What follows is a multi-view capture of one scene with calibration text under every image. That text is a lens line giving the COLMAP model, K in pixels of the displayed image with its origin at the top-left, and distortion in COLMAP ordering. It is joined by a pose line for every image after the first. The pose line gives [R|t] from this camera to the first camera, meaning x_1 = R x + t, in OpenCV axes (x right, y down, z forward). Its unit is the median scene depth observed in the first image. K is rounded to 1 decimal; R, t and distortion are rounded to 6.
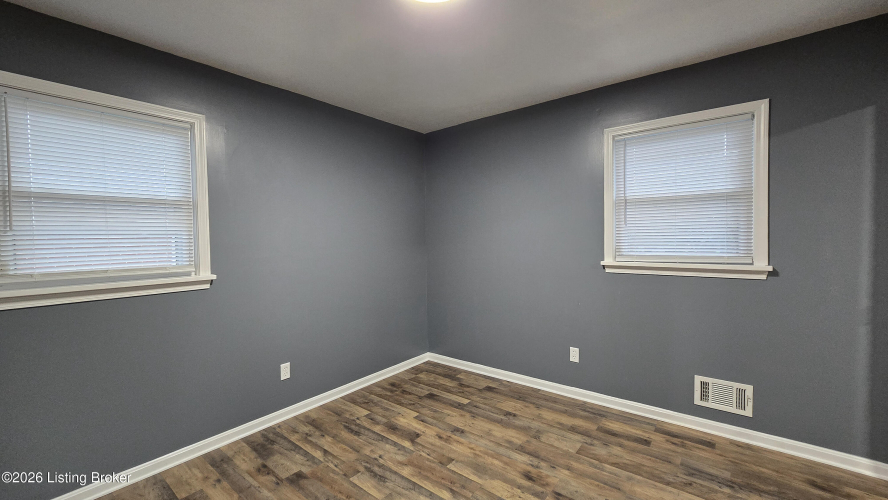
lens RADIAL K [[363.4, 0, 451.0], [0, 363.4, 251.8], [0, 0, 1]] dist [-0.000490, 0.000127]
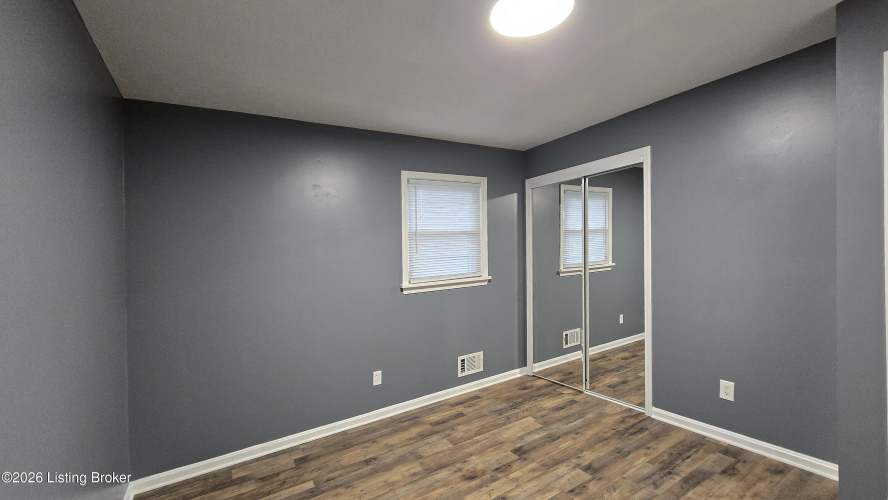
lens RADIAL K [[361.6, 0, 442.6], [0, 361.6, 266.5], [0, 0, 1]] dist [-0.001499, -0.000068]
pose [[0.335014, -0.024960, 0.941882, -0.688721], [0.090971, 0.995836, -0.005968, -0.012888], [-0.937811, 0.087684, 0.335890, 0.548359]]
